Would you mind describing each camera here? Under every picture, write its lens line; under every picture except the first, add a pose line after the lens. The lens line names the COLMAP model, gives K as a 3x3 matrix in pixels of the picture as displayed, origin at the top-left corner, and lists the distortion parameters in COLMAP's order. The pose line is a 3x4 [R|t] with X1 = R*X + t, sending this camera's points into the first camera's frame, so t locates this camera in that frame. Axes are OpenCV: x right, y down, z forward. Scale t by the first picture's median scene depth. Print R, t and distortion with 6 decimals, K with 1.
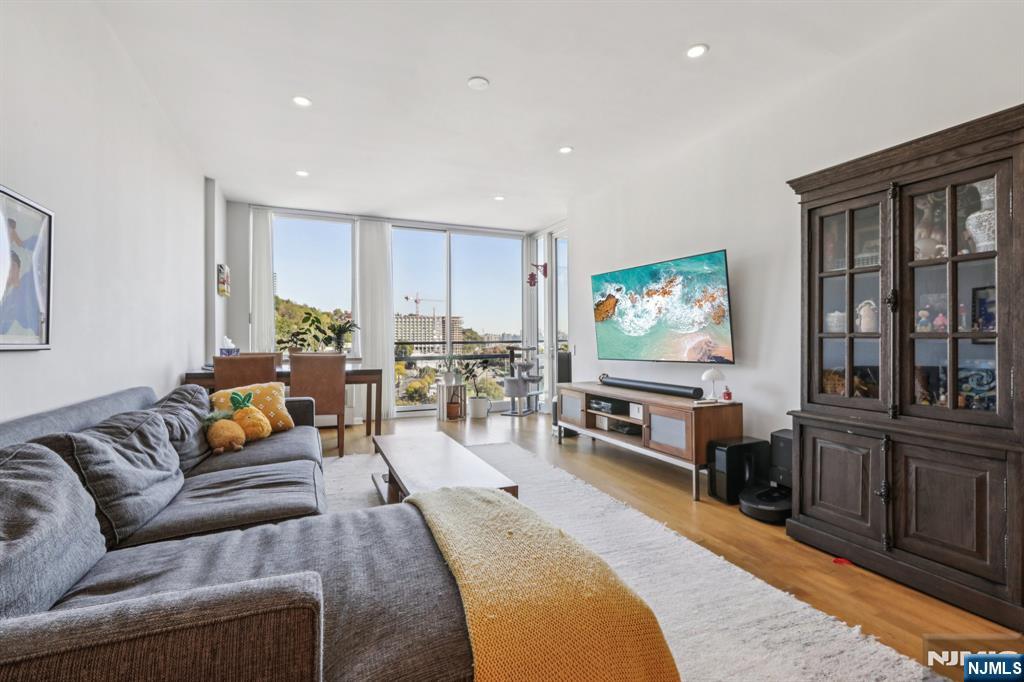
lens RADIAL K [[465.4, 0, 512.0], [0, 465.4, 341.0], [0, 0, 1]] dist [0.000472, 0.000420]
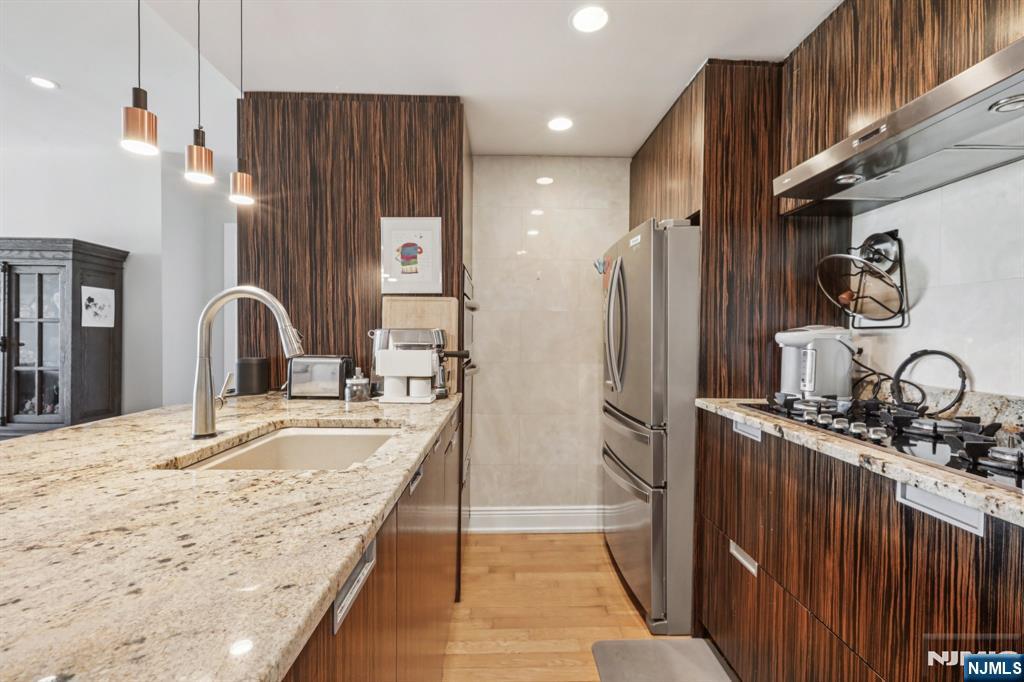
lens RADIAL K [[452.4, 0, 516.5], [0, 452.4, 343.3], [0, 0, 1]] dist [0.000329, 0.000804]
pose [[0.378992, -0.004463, 0.925389, 0.080462], [-0.008326, 0.999931, 0.008232, -0.071924], [-0.925363, -0.010824, 0.378929, -0.628439]]
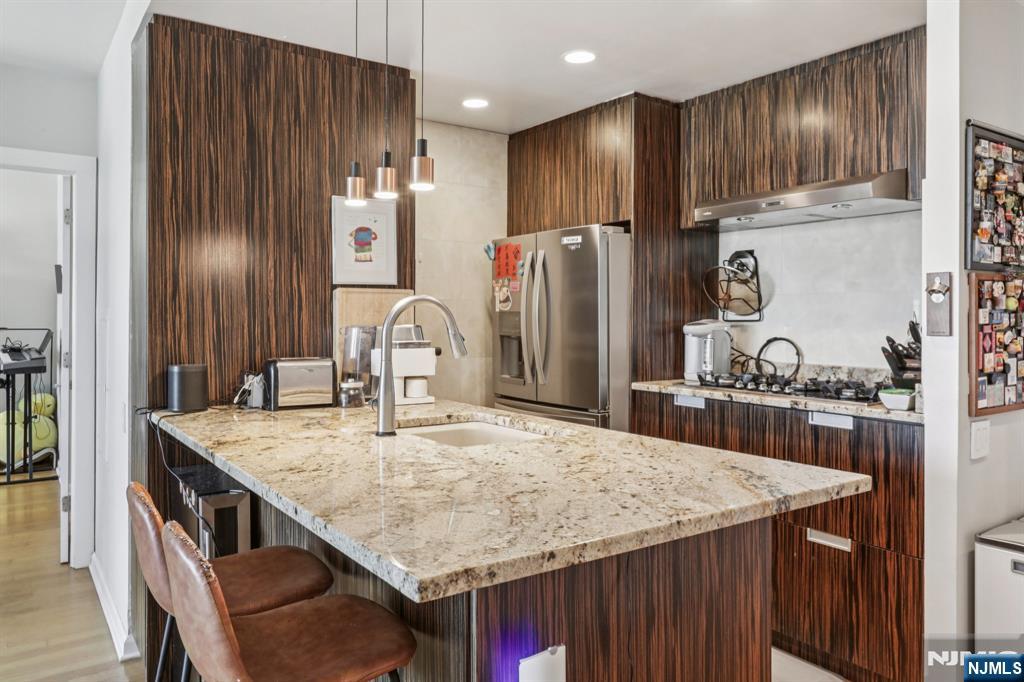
lens RADIAL K [[715.6, 0, 523.7], [0, 715.6, 322.3], [0, 0, 1]] dist [-0.003127, 0.003047]
pose [[-0.198796, 0.001196, 0.980040, -0.288681], [0.002849, 0.999996, -0.000643, -0.087187], [-0.980037, 0.002665, -0.198799, -0.271551]]
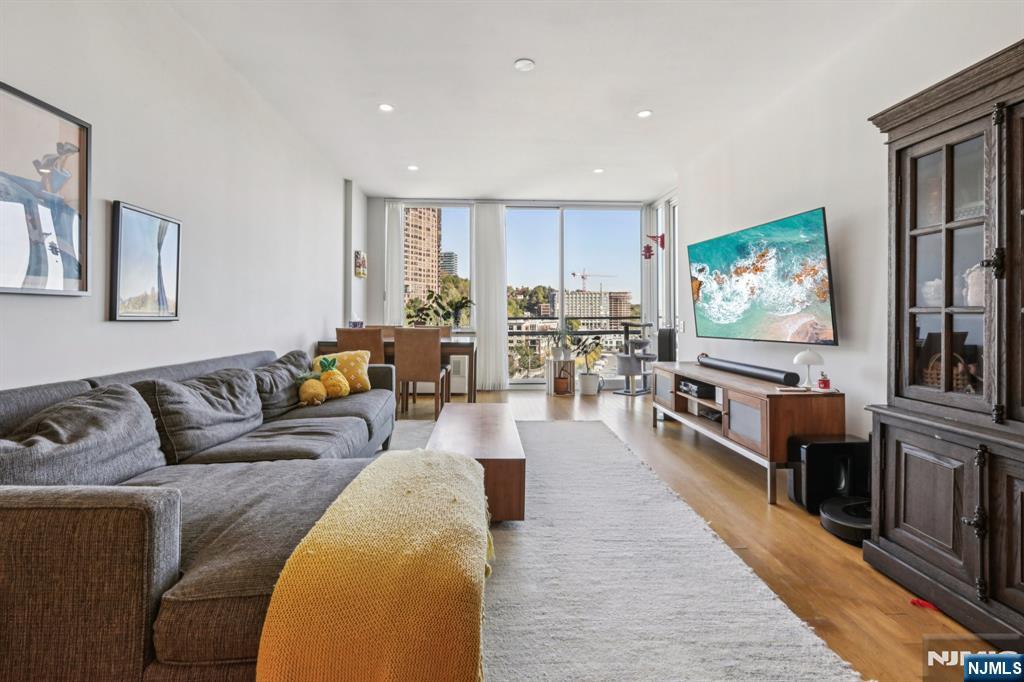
lens RADIAL K [[469.0, 0, 509.2], [0, 469.0, 314.5], [0, 0, 1]] dist [0.000275, 0.000342]
pose [[0.935897, 0.003030, -0.352261, 0.226666], [-0.004846, 0.999979, -0.004275, 0.000980], [0.352241, 0.005708, 0.935892, 0.021398]]
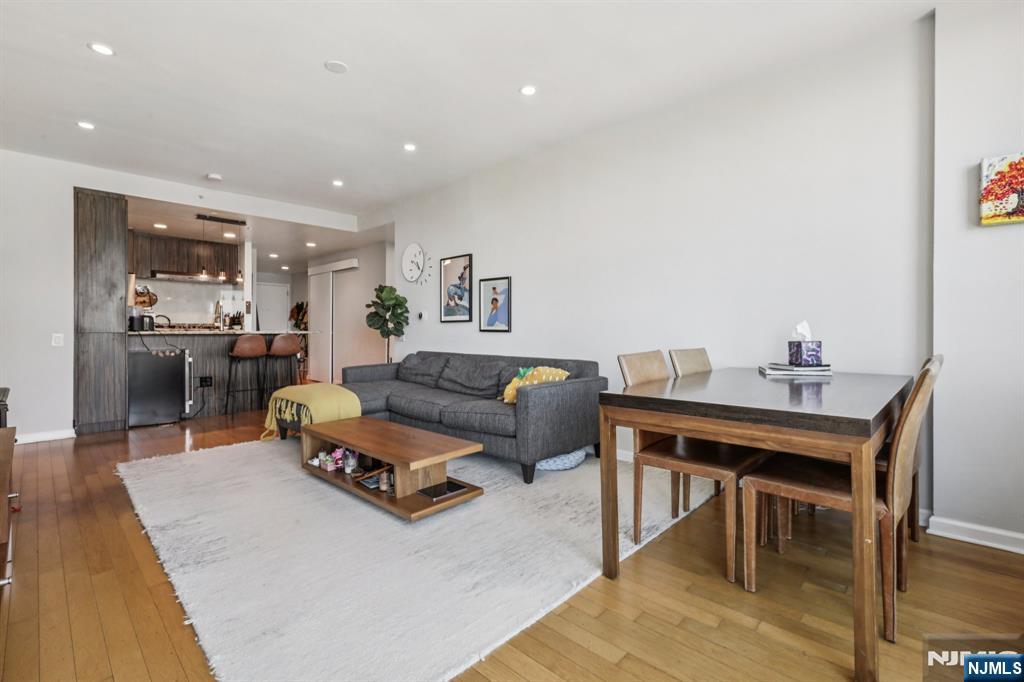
lens RADIAL K [[462.4, 0, 517.1], [0, 462.4, 332.3], [0, 0, 1]] dist [0.000017, 0.000507]
pose [[-0.921244, 0.007247, -0.388919, -0.034793], [0.003001, 0.999929, 0.011525, -0.004948], [0.388975, 0.009450, -0.921200, 1.765321]]
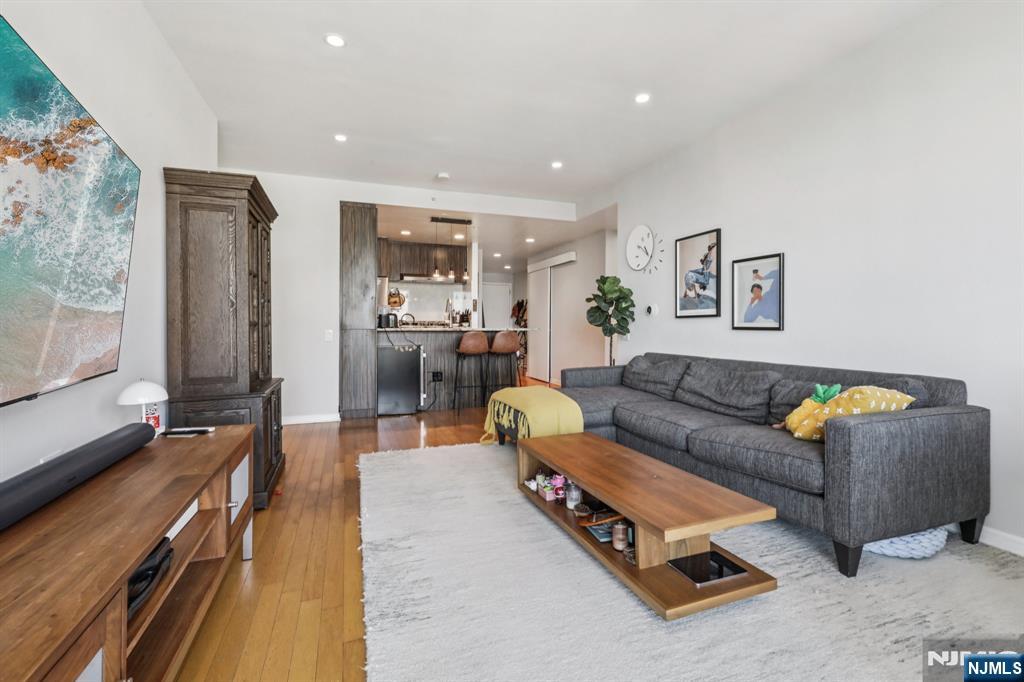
lens RADIAL K [[464.2, 0, 511.3], [0, 464.2, 325.2], [0, 0, 1]] dist [0.000639, 0.001073]
pose [[-0.998084, 0.003947, 0.061746, -0.034029], [0.003982, 0.999992, 0.000445, -0.003384], [-0.061744, 0.000691, -0.998092, 1.524193]]
